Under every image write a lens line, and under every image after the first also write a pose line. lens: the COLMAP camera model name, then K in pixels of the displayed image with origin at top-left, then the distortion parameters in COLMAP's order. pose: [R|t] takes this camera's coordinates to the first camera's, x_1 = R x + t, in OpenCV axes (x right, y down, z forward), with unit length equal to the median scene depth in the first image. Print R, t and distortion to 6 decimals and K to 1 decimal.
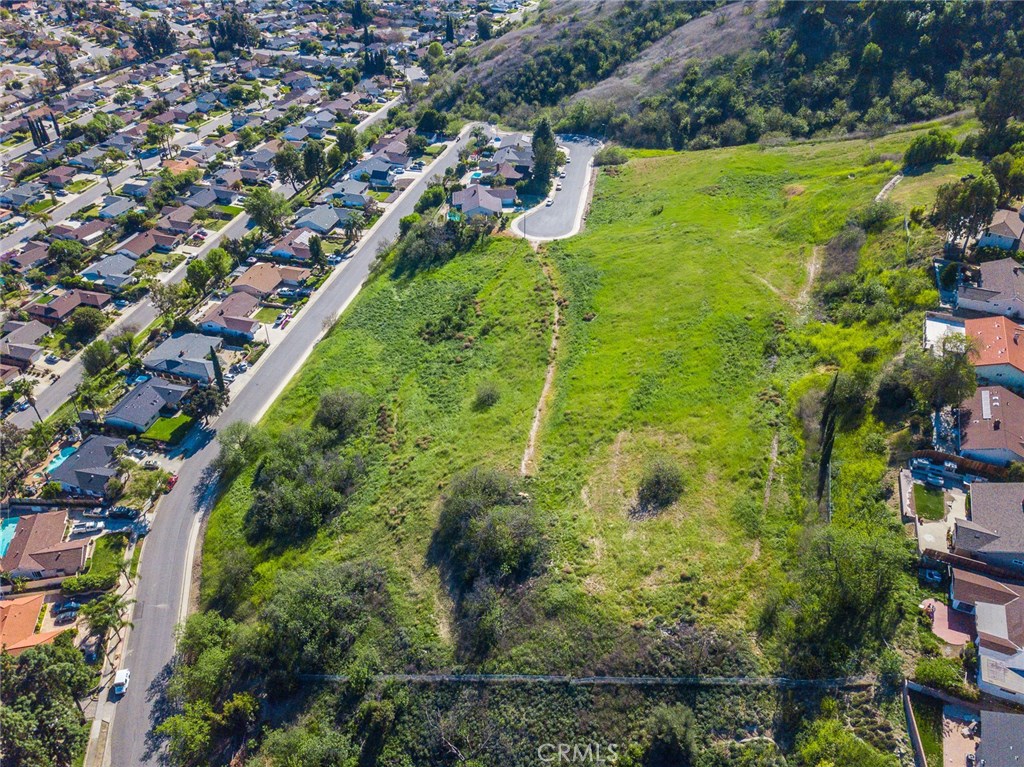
lens RADIAL K [[783.6, 0, 500.8], [0, 783.6, 386.2], [0, 0, 1]] dist [0.035569, -0.002990]
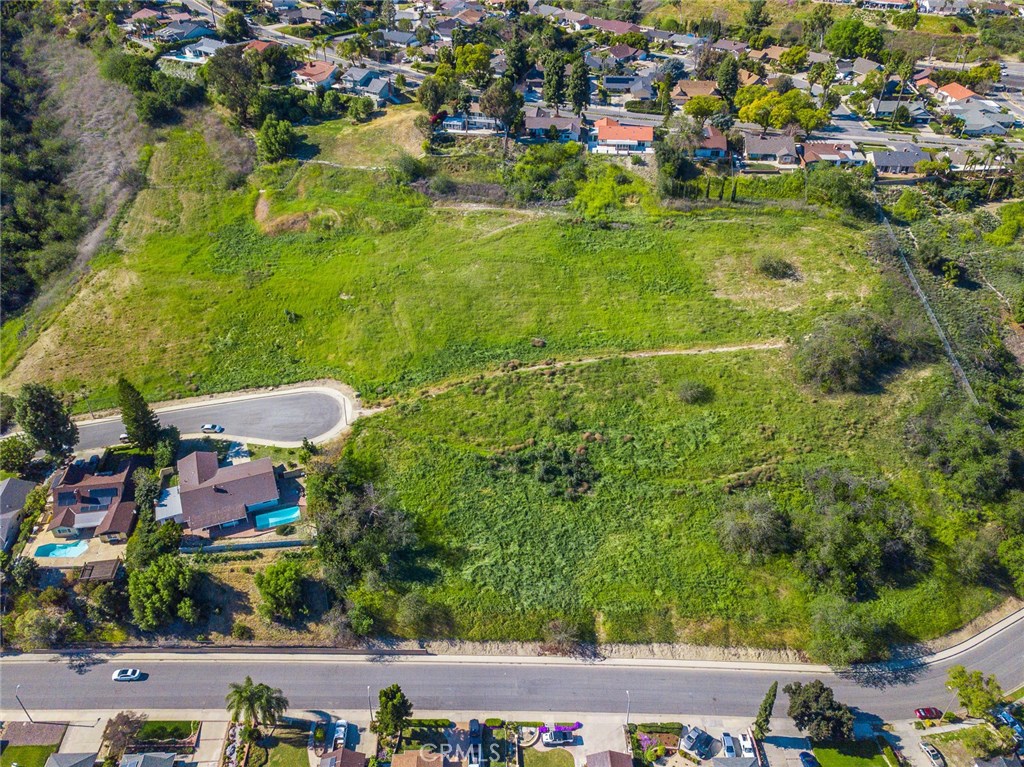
lens RADIAL K [[783.6, 0, 500.8], [0, 783.6, 386.2], [0, 0, 1]] dist [0.035569, -0.002990]
pose [[-0.301293, -0.558283, 0.773009, -0.657781], [0.573915, 0.541221, 0.614574, -0.688494], [-0.761475, 0.628808, 0.157341, 0.927447]]
